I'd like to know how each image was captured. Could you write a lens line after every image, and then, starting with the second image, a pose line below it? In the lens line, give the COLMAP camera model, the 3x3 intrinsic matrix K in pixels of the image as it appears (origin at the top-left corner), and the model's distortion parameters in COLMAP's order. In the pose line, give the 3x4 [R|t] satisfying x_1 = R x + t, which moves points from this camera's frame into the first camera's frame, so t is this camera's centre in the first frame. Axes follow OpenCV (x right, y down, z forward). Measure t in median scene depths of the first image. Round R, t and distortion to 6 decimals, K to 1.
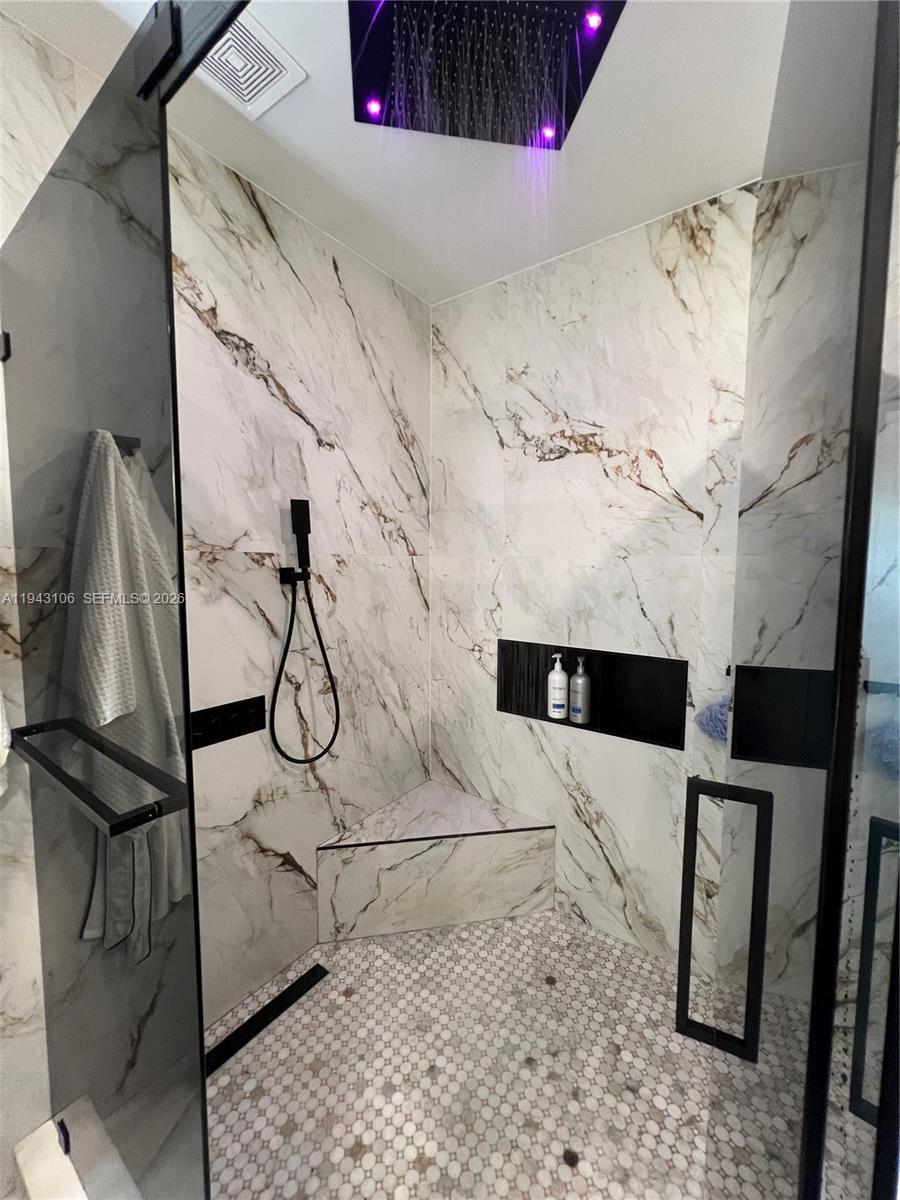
lens RADIAL K [[480.1, 0, 450.8], [0, 480.1, 601.9], [0, 0, 1]] dist [-0.003743, 0.001245]
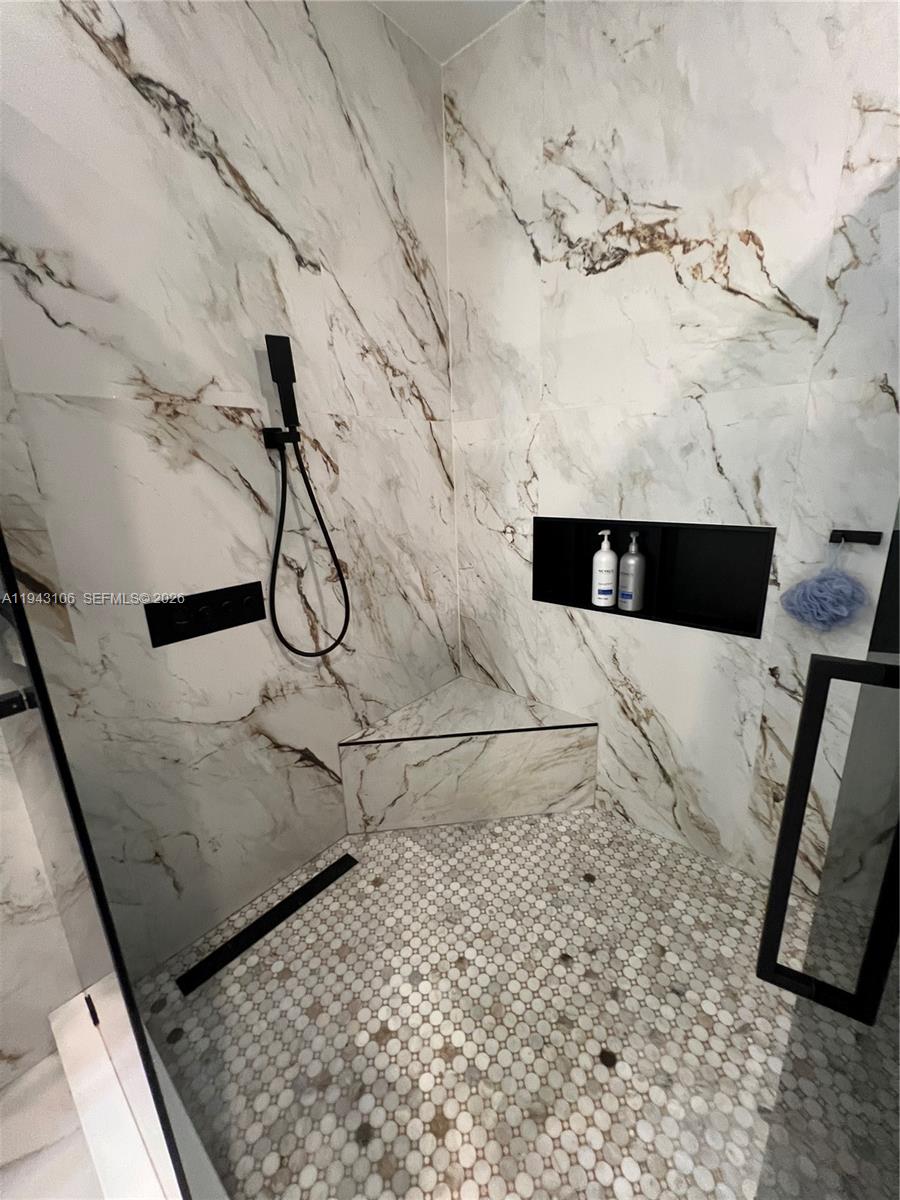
lens RADIAL K [[480.1, 0, 451.0], [0, 480.1, 599.6], [0, 0, 1]] dist [-0.003743, 0.001245]
pose [[0.995908, -0.017150, -0.088727, 0.030676], [0.033238, 0.982520, 0.183164, 0.072983], [0.084035, -0.185363, 0.979070, 0.156482]]
